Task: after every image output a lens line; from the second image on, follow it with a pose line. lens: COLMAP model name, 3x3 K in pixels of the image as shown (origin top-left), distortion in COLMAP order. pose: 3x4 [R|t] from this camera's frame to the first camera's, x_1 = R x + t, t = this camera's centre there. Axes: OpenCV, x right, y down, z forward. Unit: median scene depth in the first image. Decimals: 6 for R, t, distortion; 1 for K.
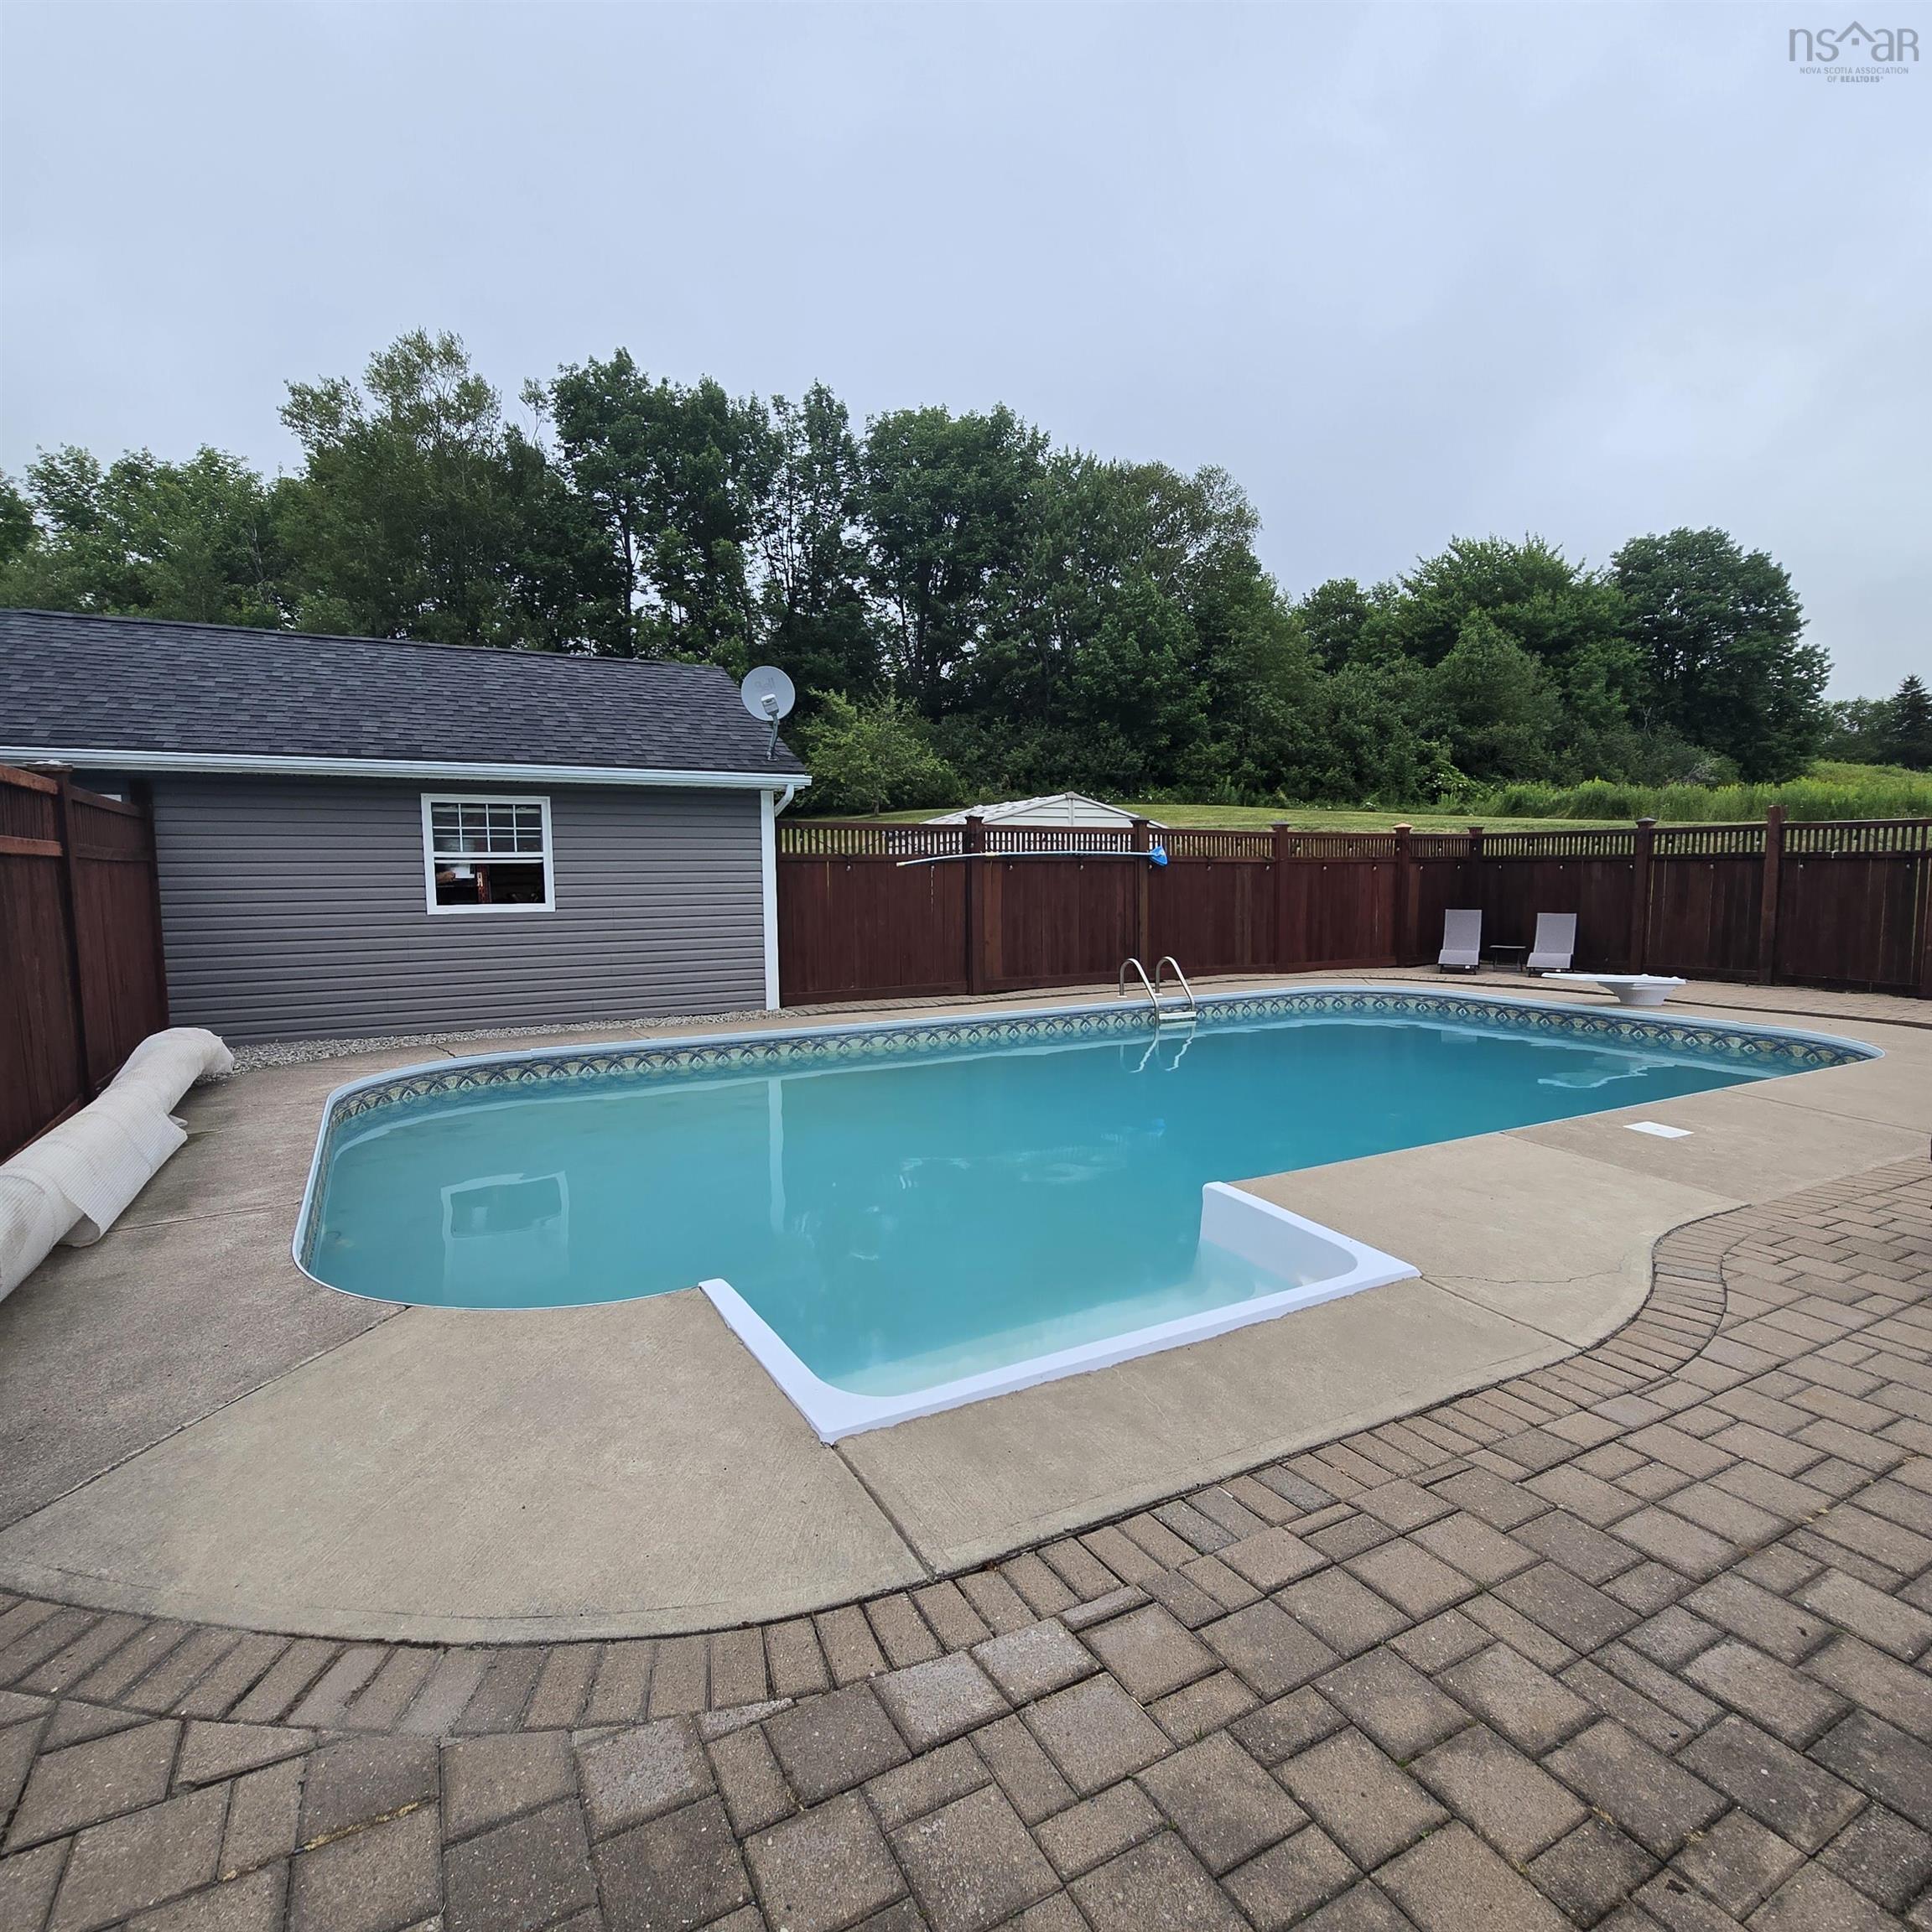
lens RADIAL K [[999.6, 0, 966.0], [0, 999.6, 966.0], [0, 0, 1]] dist [-0.001086, -0.000979]
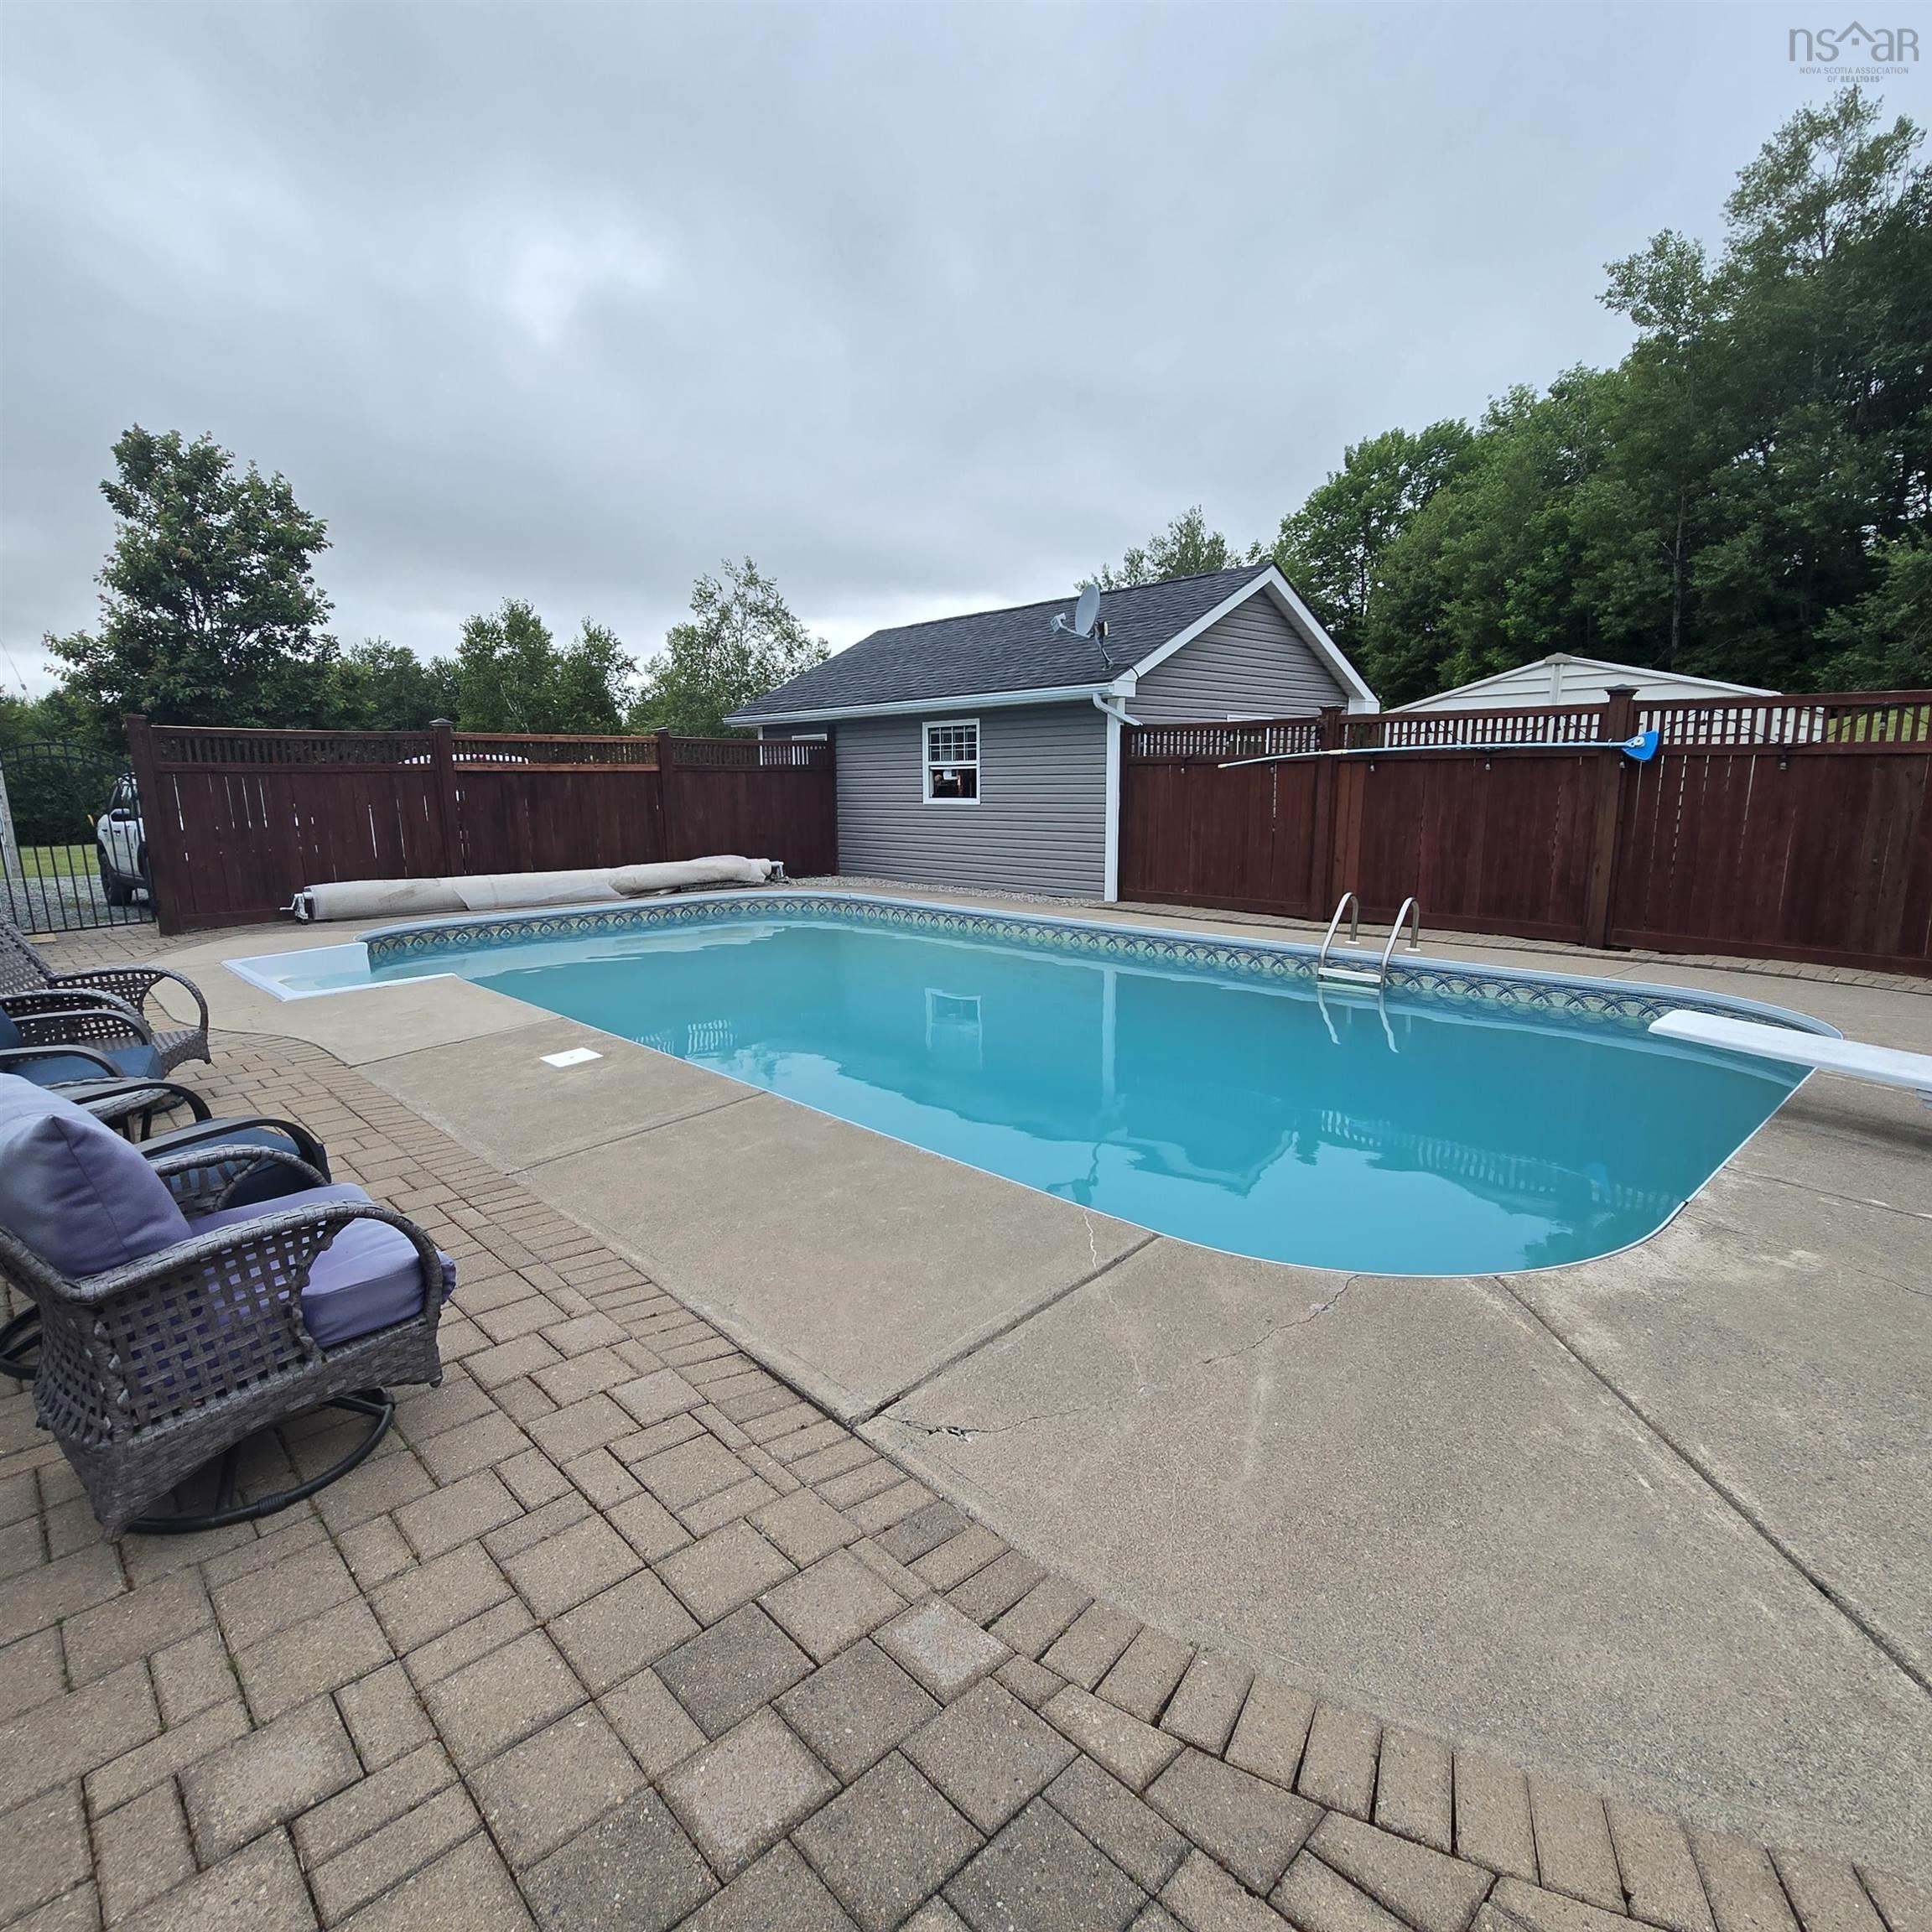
lens RADIAL K [[1064.7, 0, 935.6], [0, 1064.7, 963.8], [0, 0, 1]] dist [0.000746, -0.009727]
pose [[0.267780, 0.166352, -0.949011, 0.890949], [-0.088370, 0.985071, 0.147738, -0.047097], [0.959419, 0.044302, 0.278482, 0.517165]]
